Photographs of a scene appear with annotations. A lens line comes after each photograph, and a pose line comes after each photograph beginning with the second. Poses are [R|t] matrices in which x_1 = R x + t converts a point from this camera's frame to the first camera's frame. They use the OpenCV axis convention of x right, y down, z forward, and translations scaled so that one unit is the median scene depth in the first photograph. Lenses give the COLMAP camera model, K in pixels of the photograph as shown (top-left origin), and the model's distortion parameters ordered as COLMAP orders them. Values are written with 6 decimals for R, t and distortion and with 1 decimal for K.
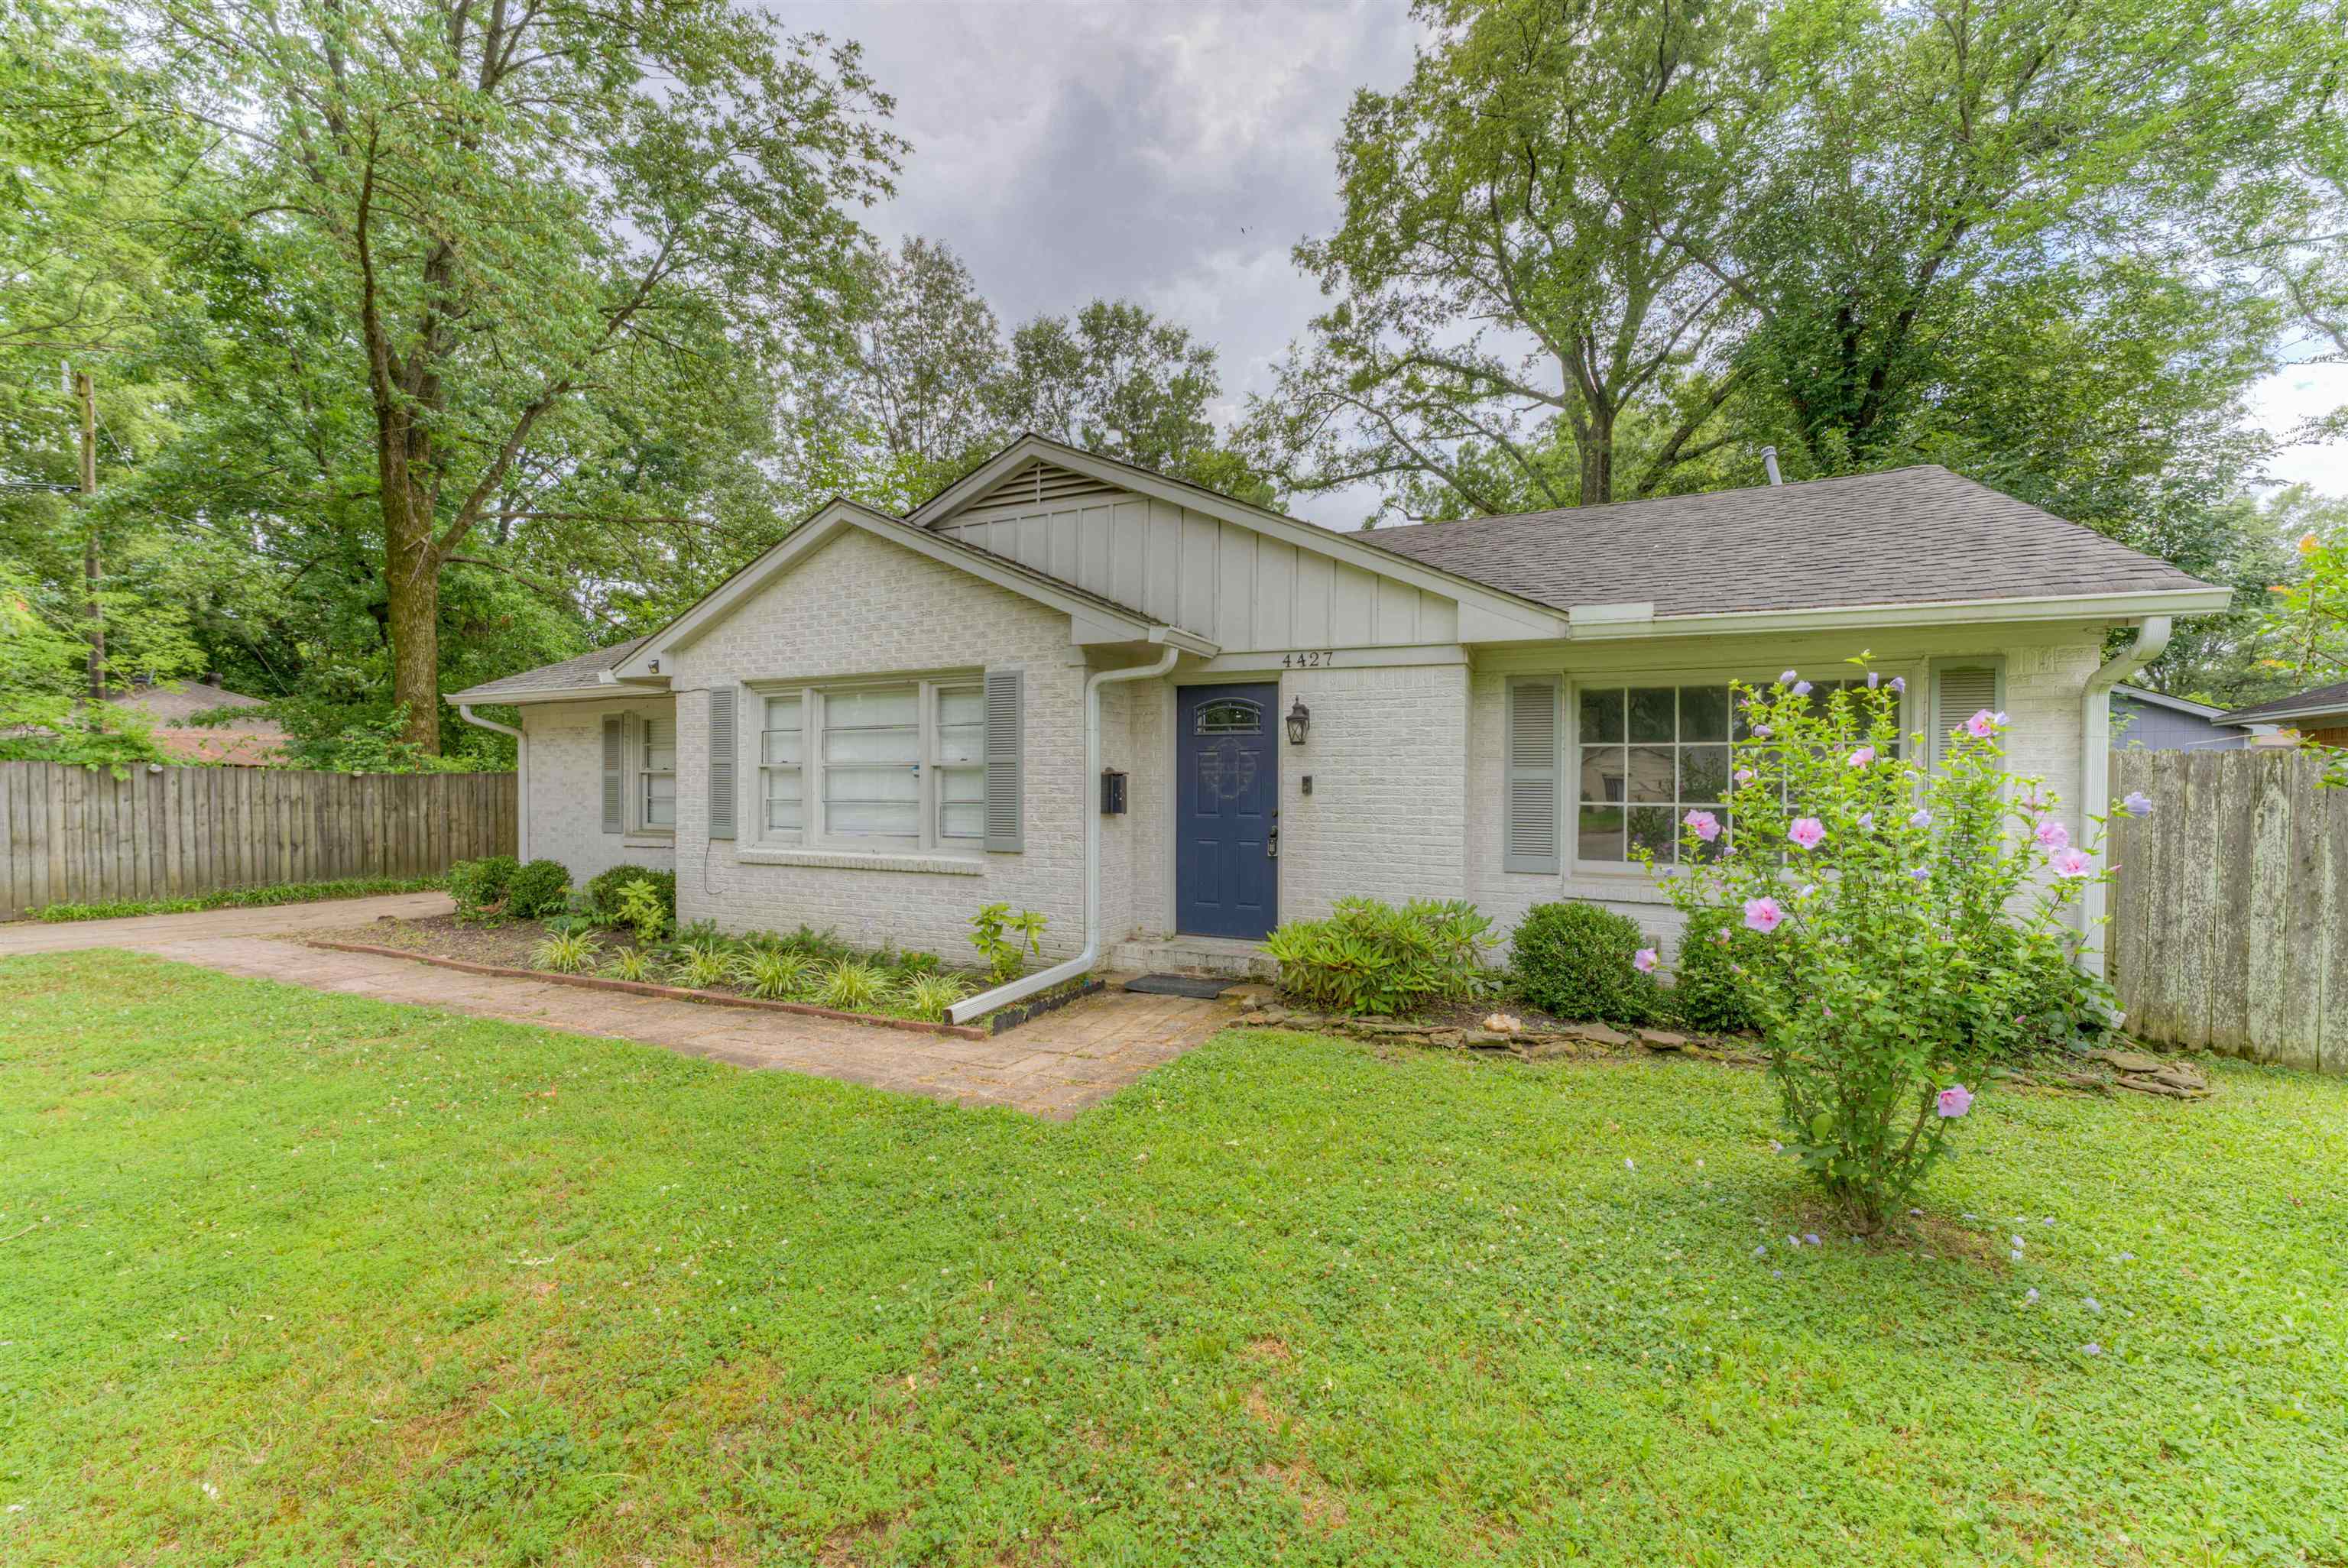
lens RADIAL K [[987.1, 0, 1167.3], [0, 987.1, 786.5], [0, 0, 1]] dist [-0.021375, 0.001320]
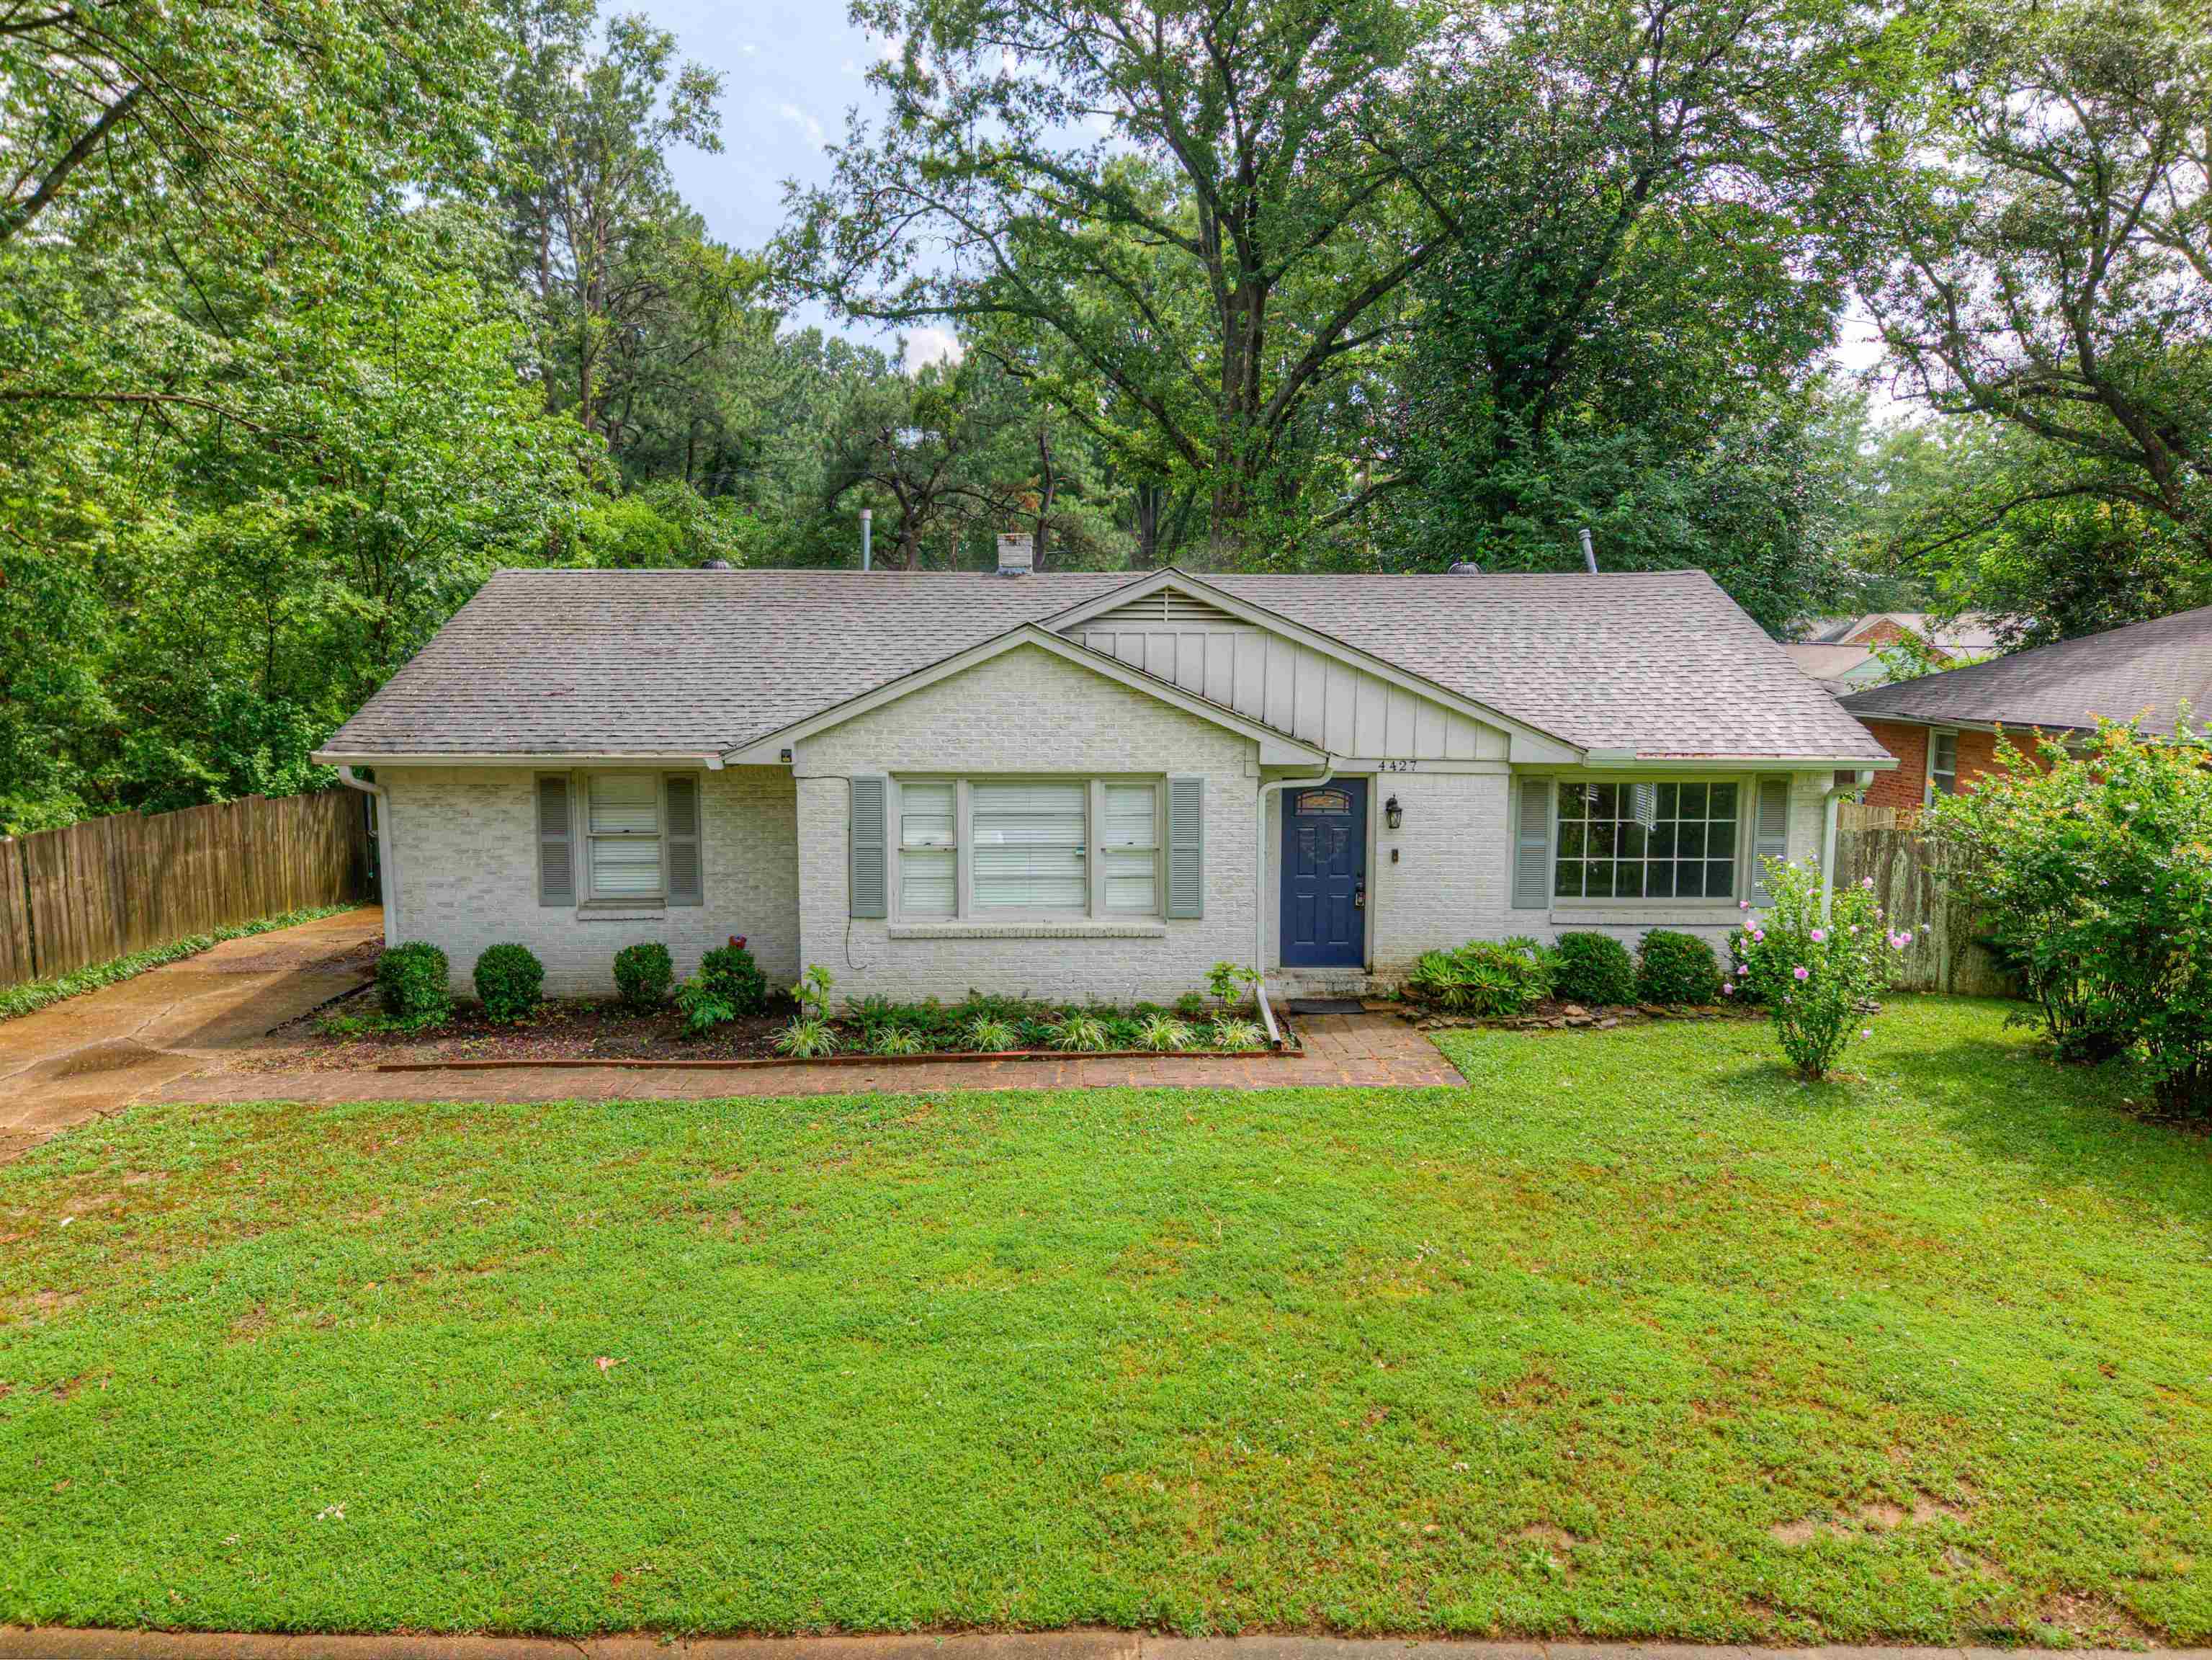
lens RADIAL K [[1547.3, 0, 1106.0], [0, 1547.3, 830.0], [0, 0, 1]] dist [0.003499, -0.000267]
pose [[0.897614, -0.054235, 0.437434, -1.061979], [0.002512, 0.993015, 0.117963, -0.267162], [-0.440776, -0.104786, 0.891480, -0.684622]]
